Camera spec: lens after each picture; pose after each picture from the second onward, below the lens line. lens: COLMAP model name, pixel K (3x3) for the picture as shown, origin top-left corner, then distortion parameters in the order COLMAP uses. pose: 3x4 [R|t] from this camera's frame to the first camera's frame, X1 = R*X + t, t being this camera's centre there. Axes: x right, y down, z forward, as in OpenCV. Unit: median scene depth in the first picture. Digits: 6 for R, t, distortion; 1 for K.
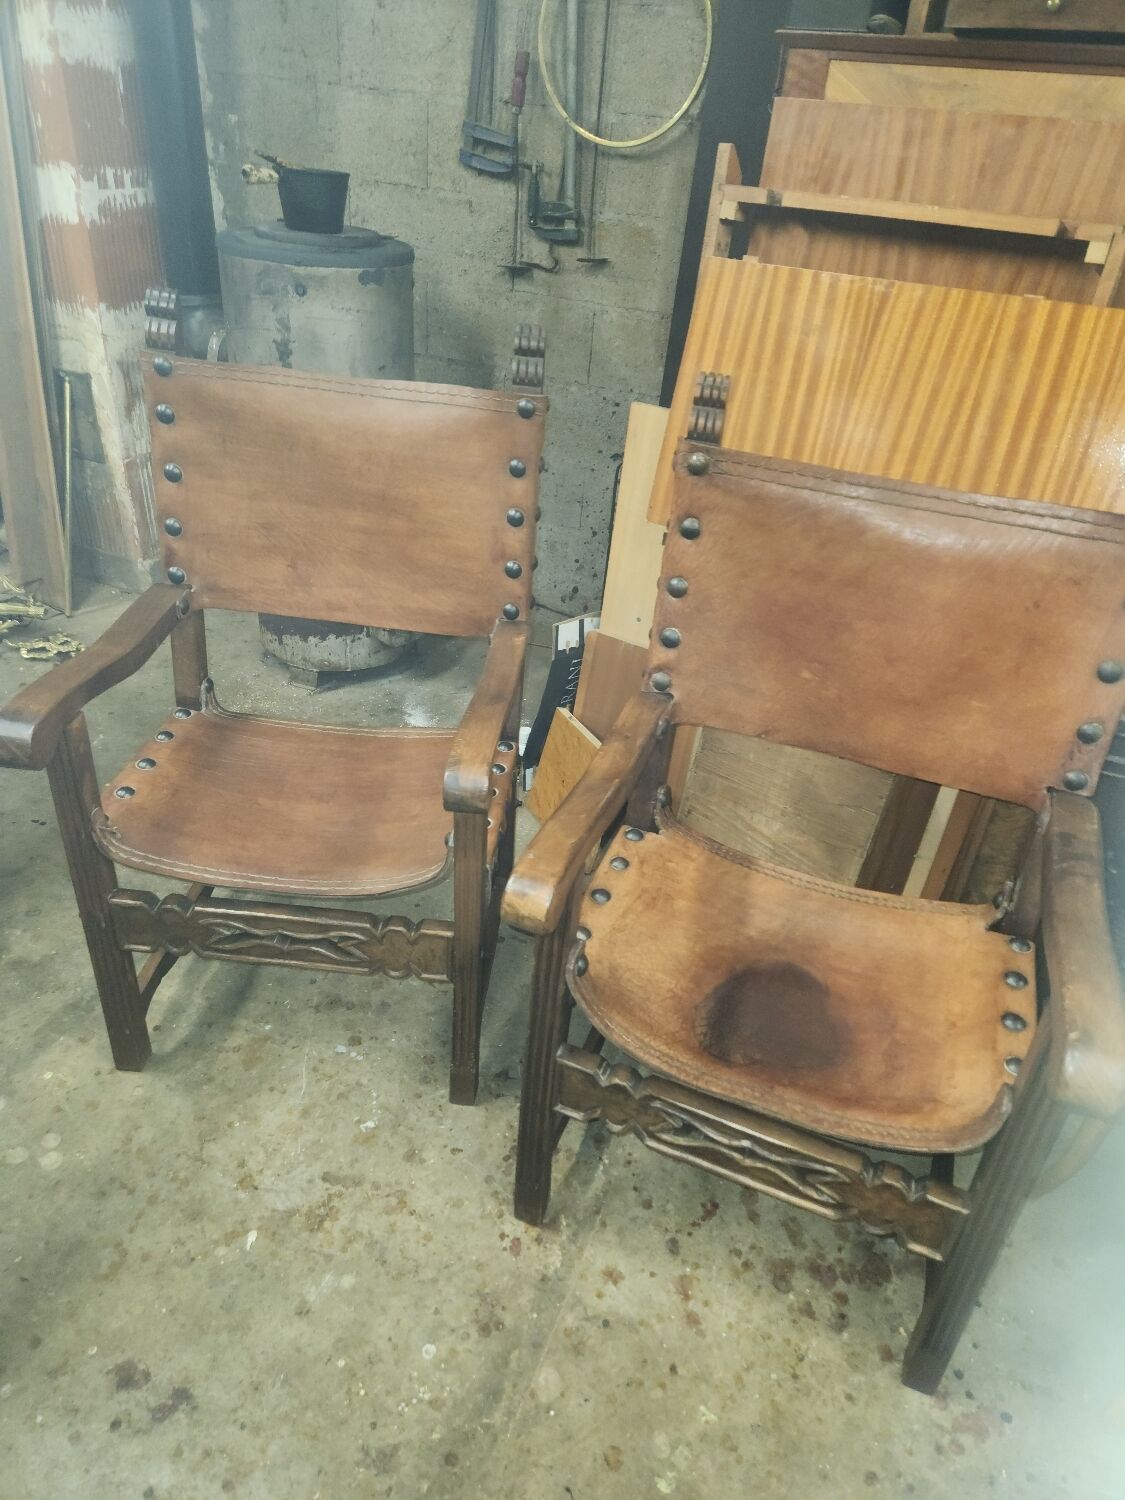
lens RADIAL K [[965.1, 0, 558.1], [0, 965.1, 755.7], [0, 0, 1]] dist [0.081145, -0.069383]
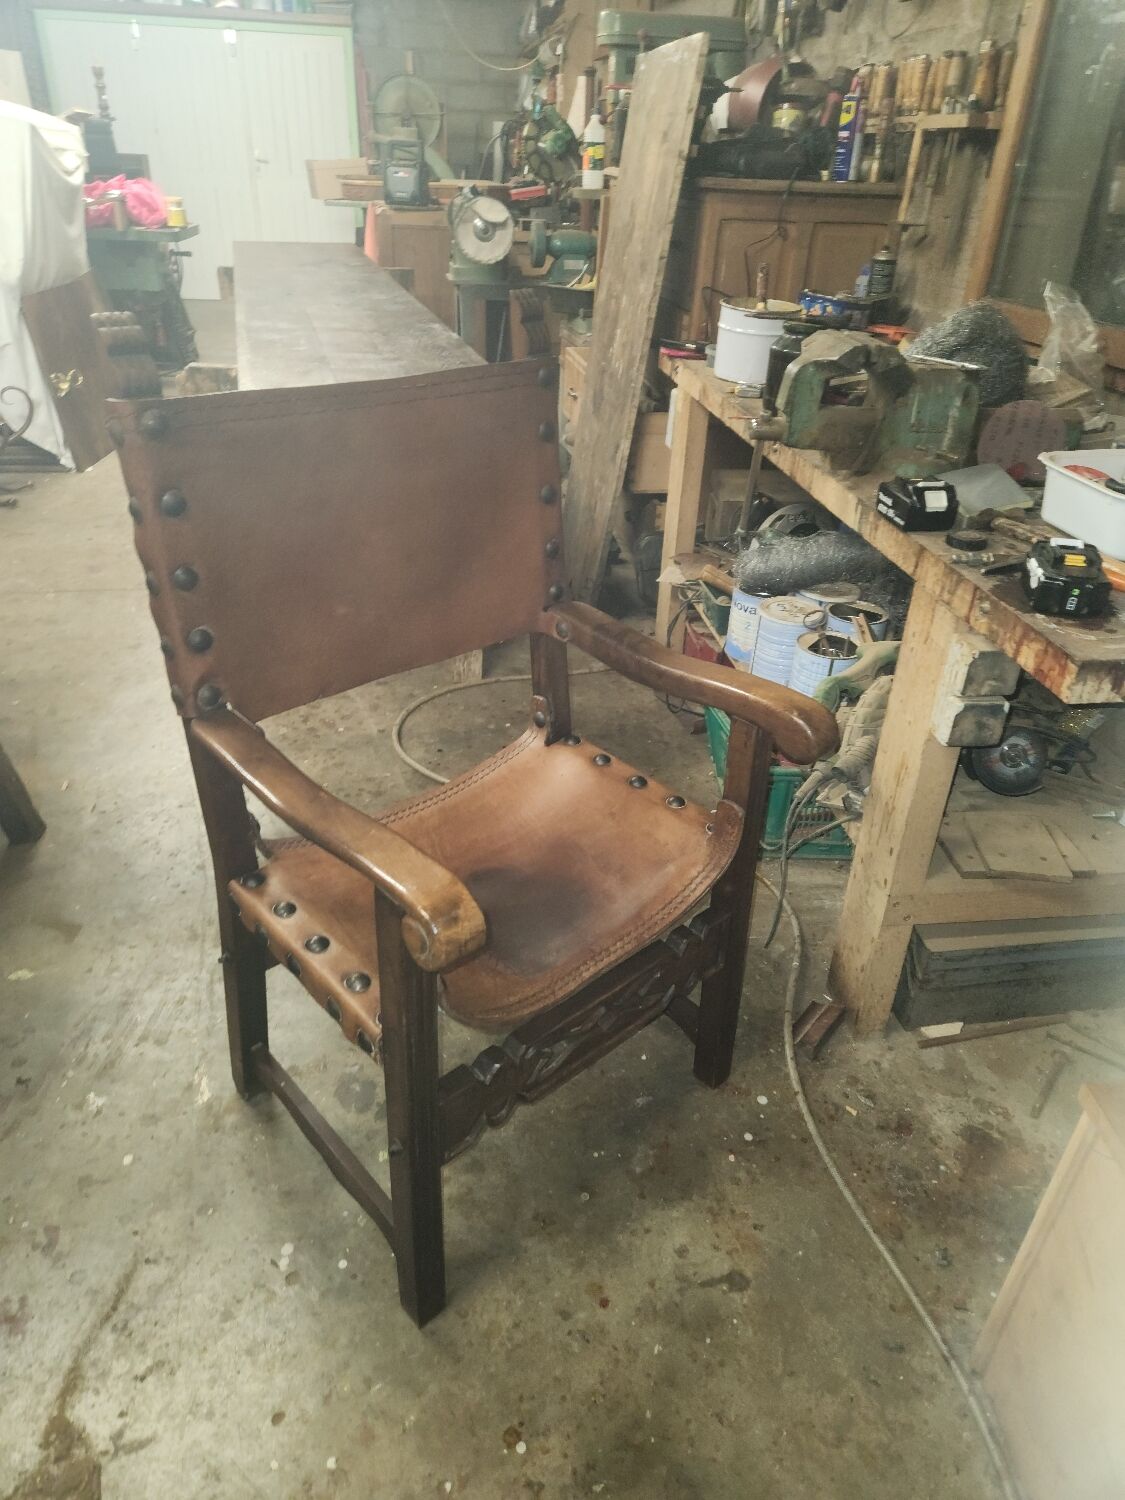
lens RADIAL K [[991.9, 0, 555.5], [0, 991.9, 740.7], [0, 0, 1]] dist [0.086165, -0.080973]
pose [[0.445539, -0.492813, 0.747416, -0.400426], [0.487164, 0.833888, 0.259428, -0.117796], [-0.751110, 0.248529, 0.611610, 0.264980]]
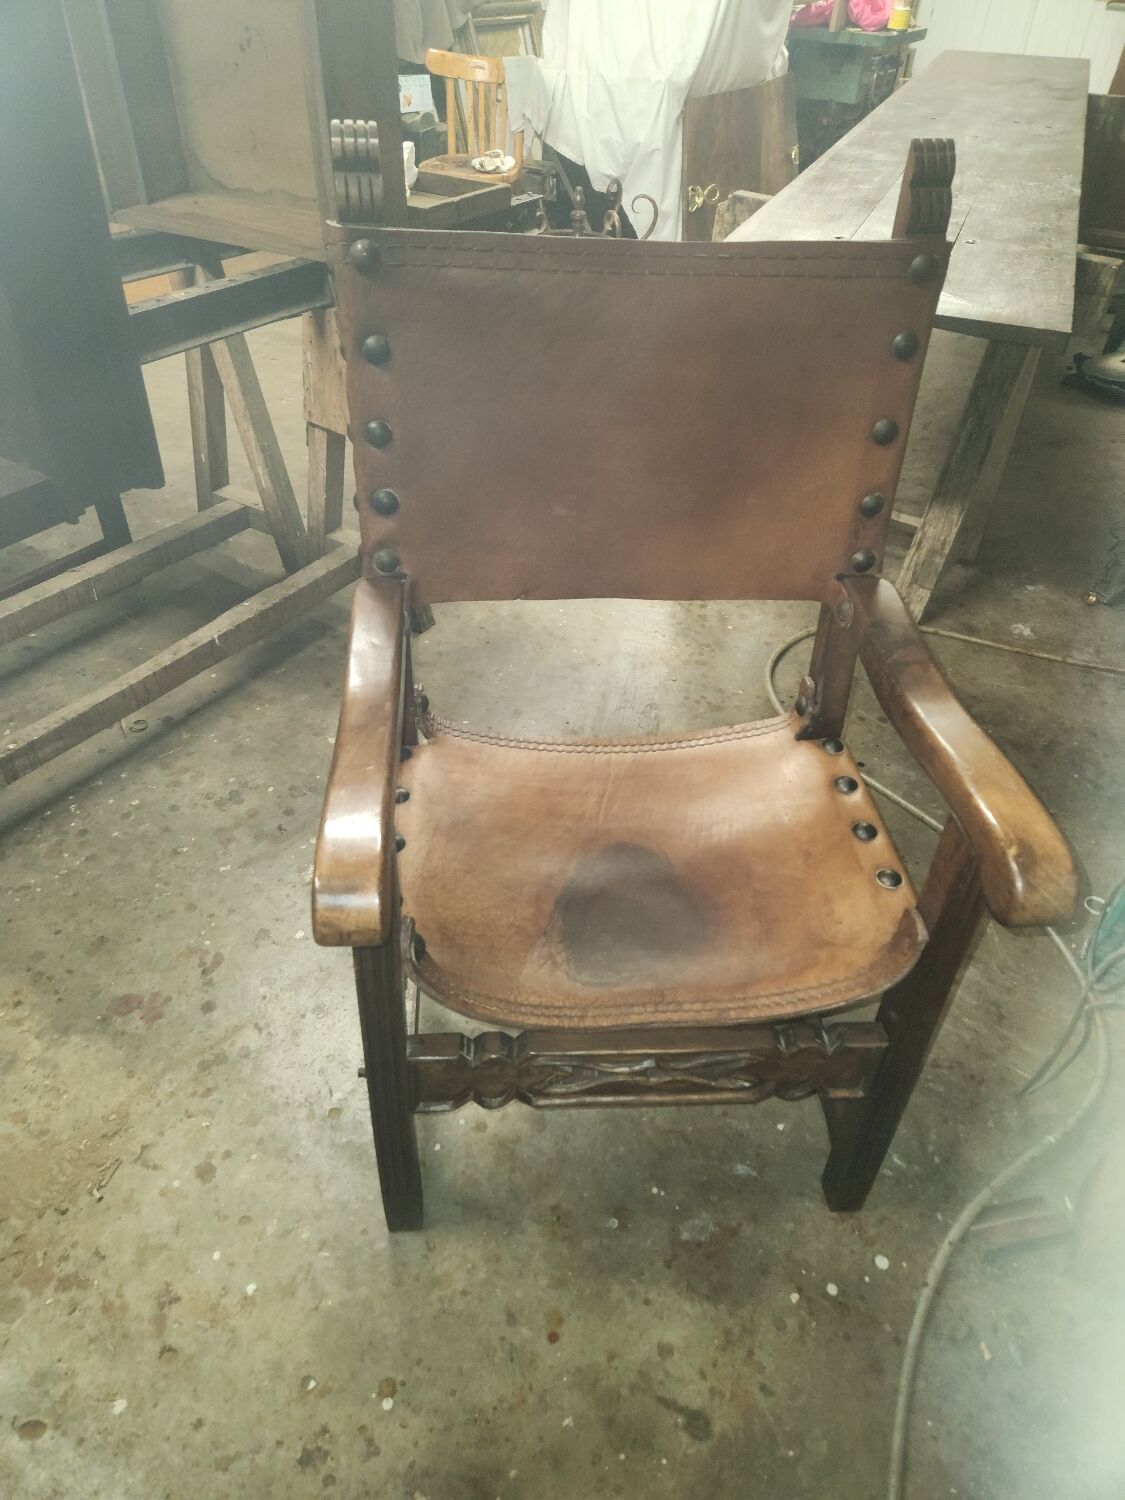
lens RADIAL K [[985.8, 0, 545.1], [0, 985.8, 740.9], [0, 0, 1]] dist [0.086189, -0.073963]
pose [[0.904622, -0.297863, 0.304854, -0.062415], [0.254116, 0.951158, 0.175283, -0.044721], [-0.342175, -0.081096, 0.936130, 0.190549]]
